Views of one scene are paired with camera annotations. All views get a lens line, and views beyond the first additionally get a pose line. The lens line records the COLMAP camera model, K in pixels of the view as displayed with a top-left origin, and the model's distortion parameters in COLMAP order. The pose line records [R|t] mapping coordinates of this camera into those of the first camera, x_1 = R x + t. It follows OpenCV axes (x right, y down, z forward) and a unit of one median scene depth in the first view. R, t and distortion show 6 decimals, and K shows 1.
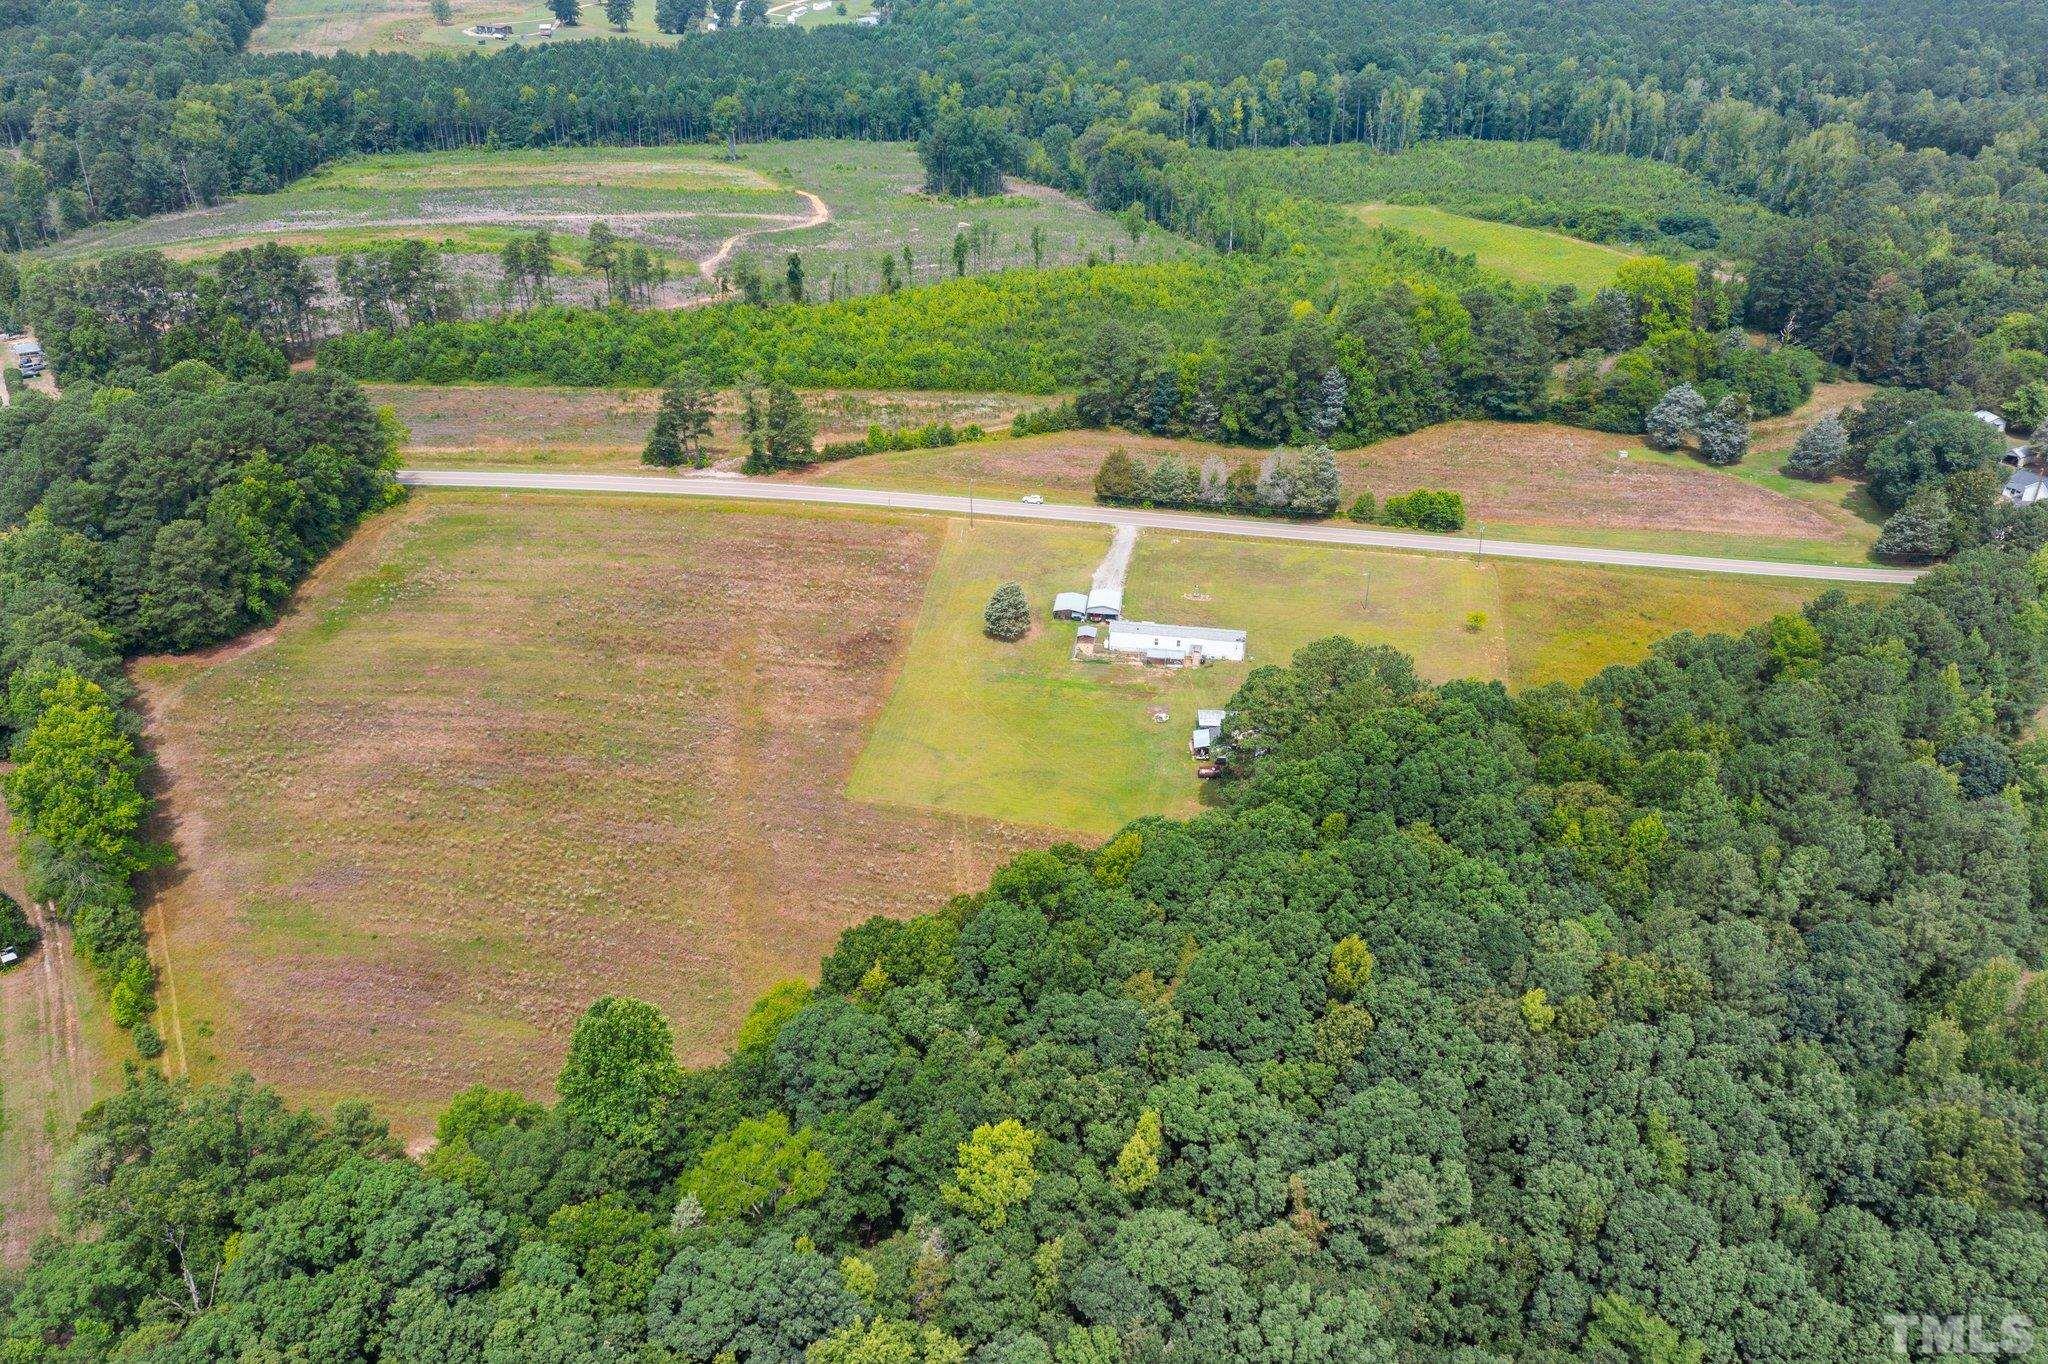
lens RADIAL K [[1614.2, 0, 1021.0], [0, 1614.2, 696.2], [0, 0, 1]] dist [0.004831, 0.007149]
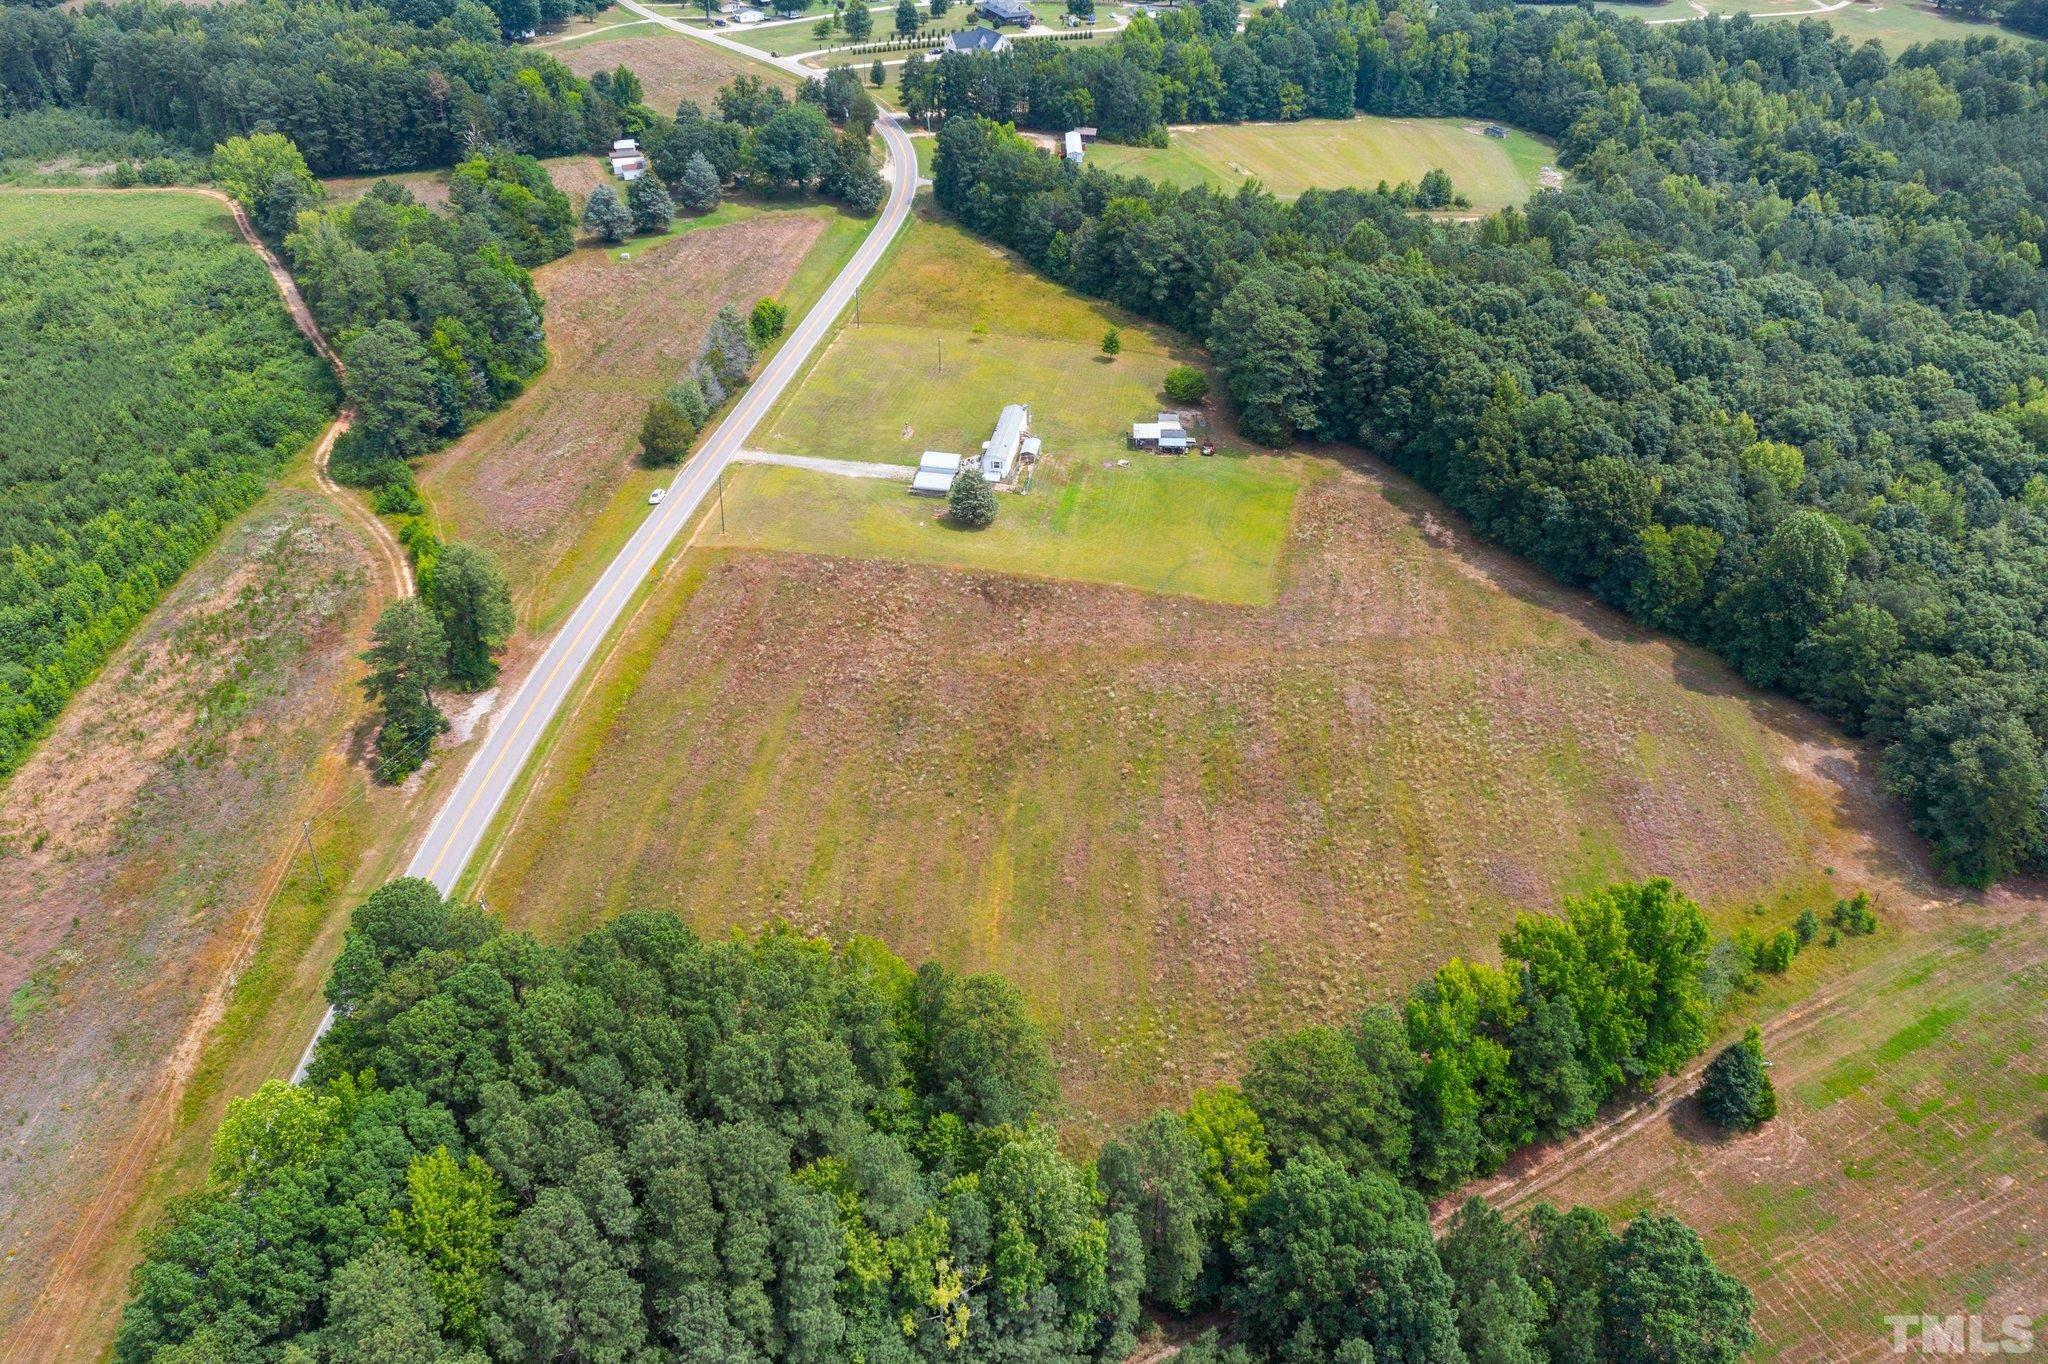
lens RADIAL K [[1614.2, 0, 1027.7], [0, 1614.2, 681.6], [0, 0, 1]] dist [0.004831, 0.007149]
pose [[-0.001380, -0.557919, 0.829894, -0.670292], [0.489055, 0.723501, 0.487207, -0.328347], [-0.872252, 0.406537, 0.271855, 0.560404]]
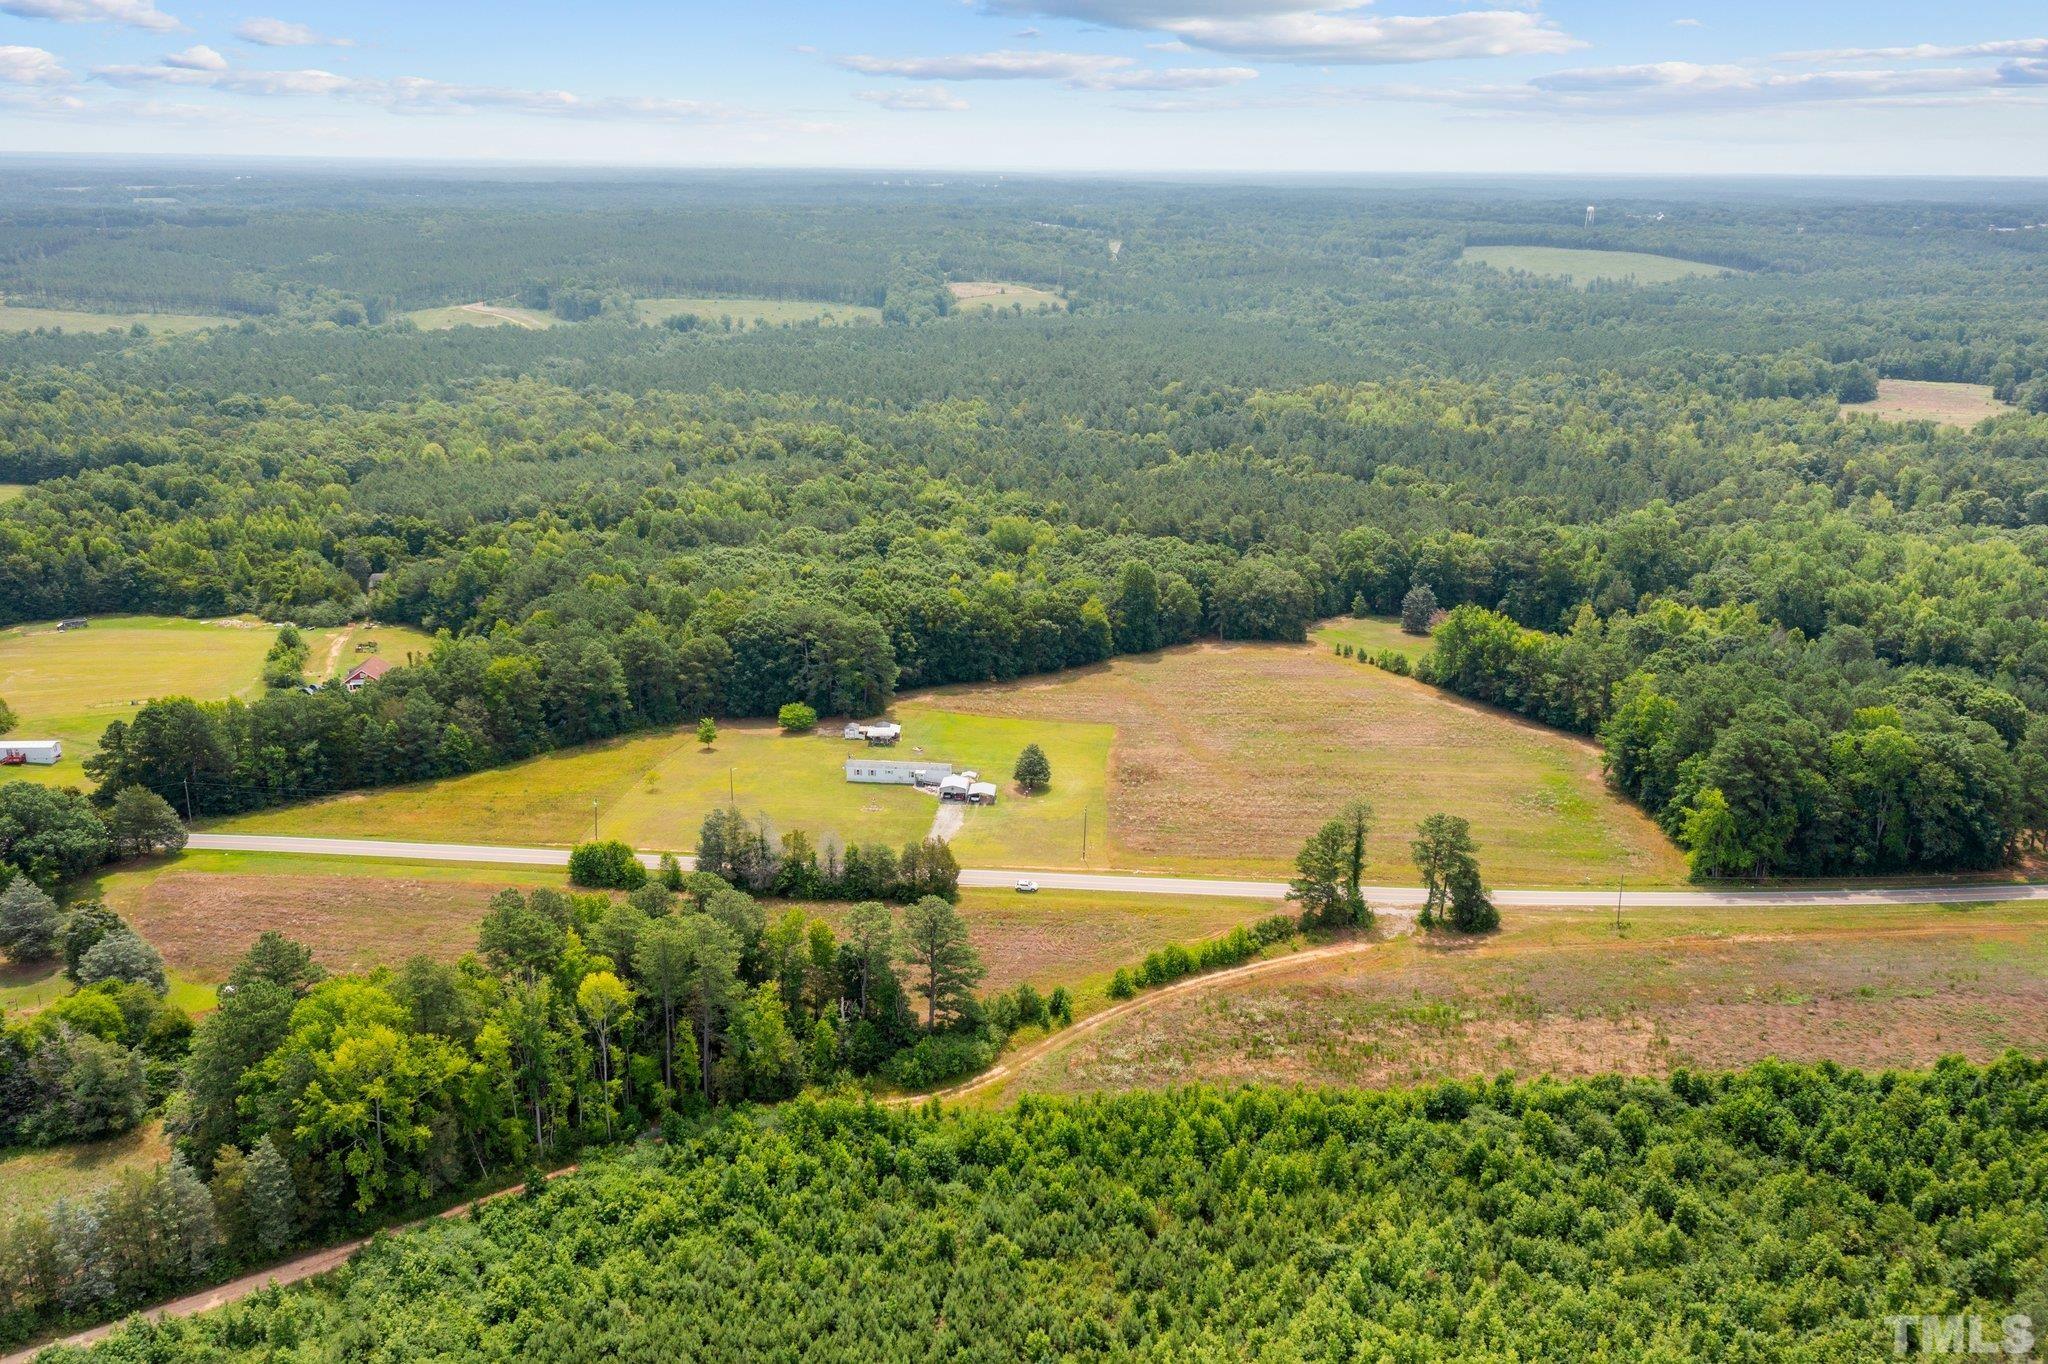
lens RADIAL K [[1614.2, 0, 1019.2], [0, 1614.2, 677.3], [0, 0, 1]] dist [0.004831, 0.007149]
pose [[-0.997931, -0.001992, -0.064261, 0.061095], [-0.048370, 0.681705, 0.730026, -0.765200], [0.042353, 0.731624, -0.680391, 1.353613]]
